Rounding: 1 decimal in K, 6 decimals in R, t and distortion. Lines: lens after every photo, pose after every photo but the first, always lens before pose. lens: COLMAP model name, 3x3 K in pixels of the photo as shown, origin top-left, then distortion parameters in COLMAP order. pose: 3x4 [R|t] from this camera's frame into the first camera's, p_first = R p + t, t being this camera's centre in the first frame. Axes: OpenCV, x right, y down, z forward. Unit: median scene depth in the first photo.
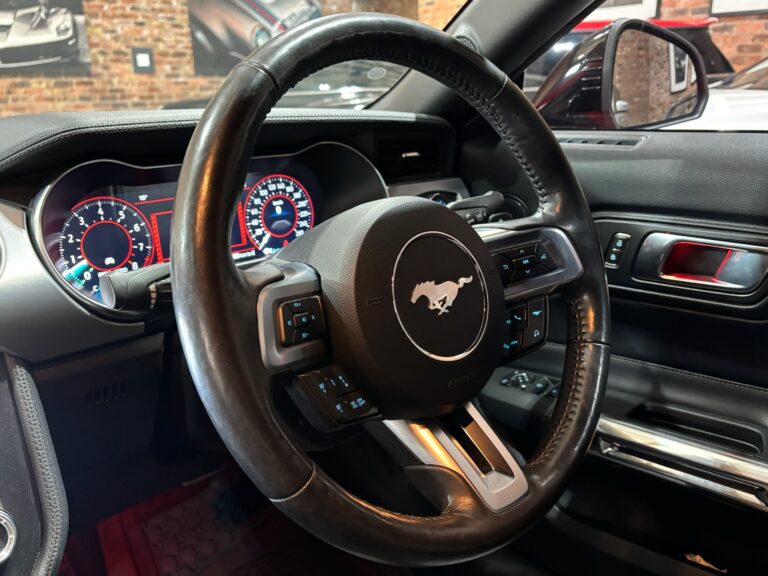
lens RADIAL K [[667.1, 0, 384.0], [0, 667.1, 288.0], [0, 0, 1]] dist [0.020355, -0.005467]
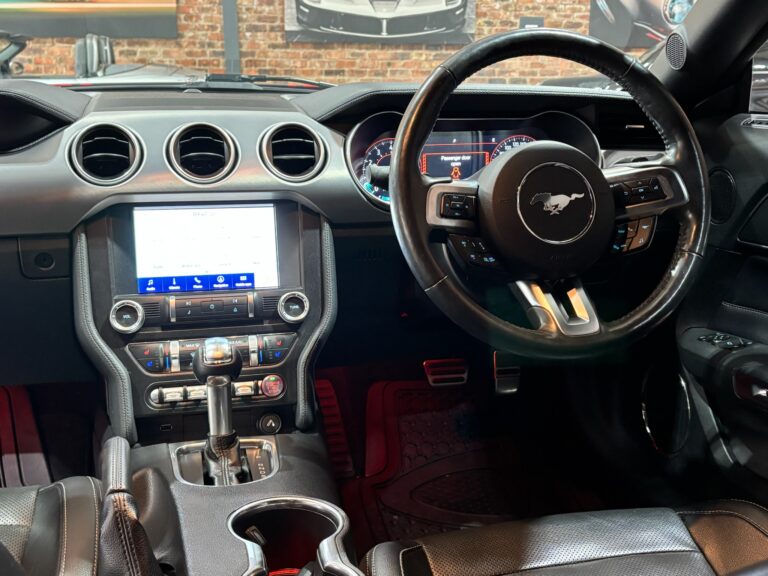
lens RADIAL K [[857.4, 0, 384.0], [0, 857.4, 288.0], [0, 0, 1]] dist [0.150458, -0.328383]
pose [[0.875585, 0.148118, -0.459795, 0.432570], [-0.166085, 0.986110, 0.001390, 0.170018], [0.453615, 0.075148, 0.888024, -0.611362]]
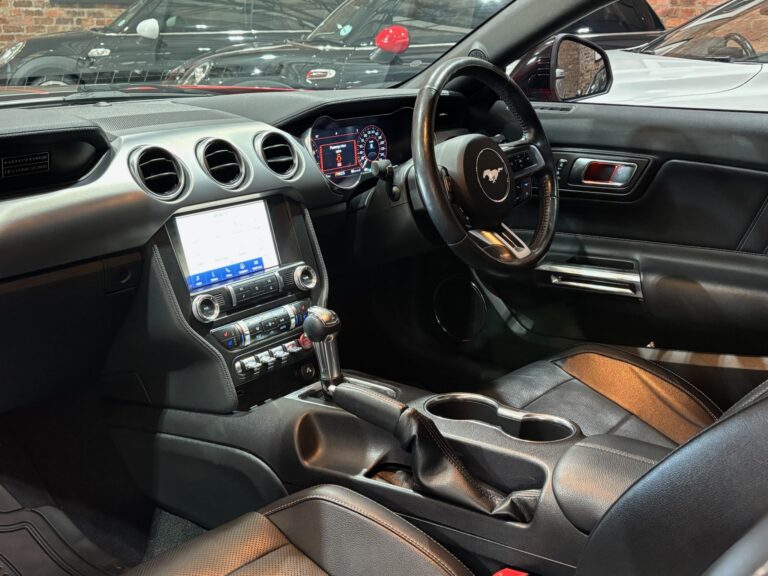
lens RADIAL K [[857.4, 0, 384.0], [0, 857.4, 288.0], [0, 0, 1]] dist [0.150458, -0.328383]
pose [[0.988949, -0.014454, 0.147550, -0.472462], [0.012990, 0.999856, 0.010882, 0.233509], [-0.147686, -0.008845, 0.988995, -1.244754]]
